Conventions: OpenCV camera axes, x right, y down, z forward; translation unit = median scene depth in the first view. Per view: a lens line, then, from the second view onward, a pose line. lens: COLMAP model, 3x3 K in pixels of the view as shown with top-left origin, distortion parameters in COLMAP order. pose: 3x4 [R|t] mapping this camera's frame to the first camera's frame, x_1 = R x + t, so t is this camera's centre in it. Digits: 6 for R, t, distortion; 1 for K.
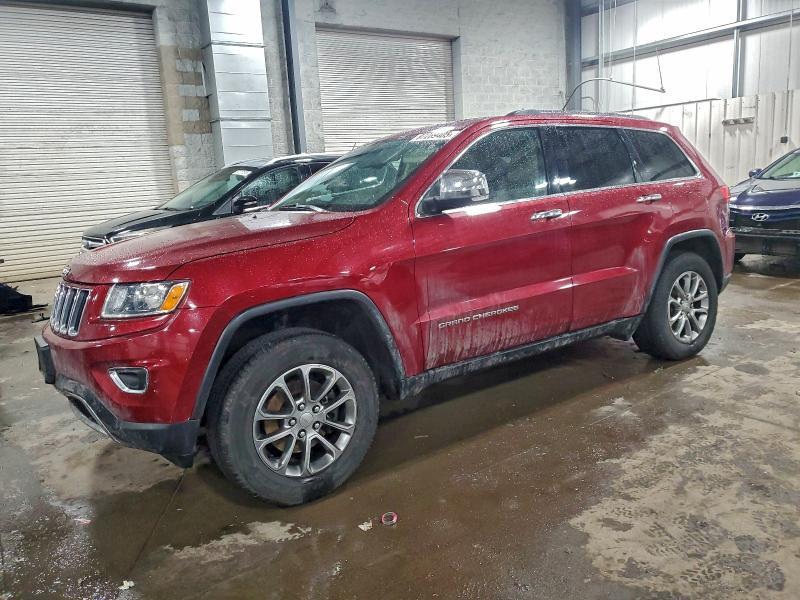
lens RADIAL K [[622.4, 0, 400.7], [0, 622.4, 299.0], [0, 0, 1]] dist [0.013772, -0.003828]
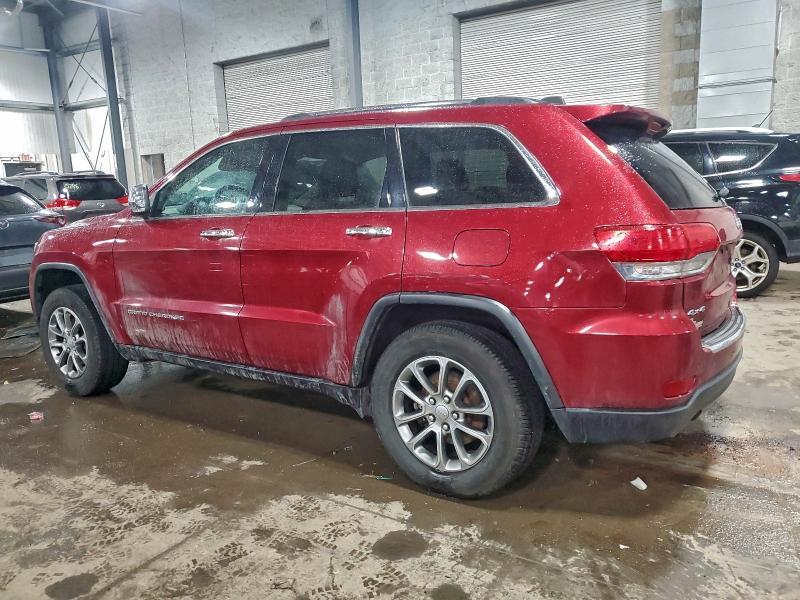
lens RADIAL K [[622.4, 0, 395.0], [0, 622.4, 300.7], [0, 0, 1]] dist [0.013772, -0.003828]
pose [[0.372542, 0.221859, -0.901105, 1.194132], [-0.161002, 0.971730, 0.172684, -0.239858], [0.913942, 0.080748, 0.397730, 0.863720]]
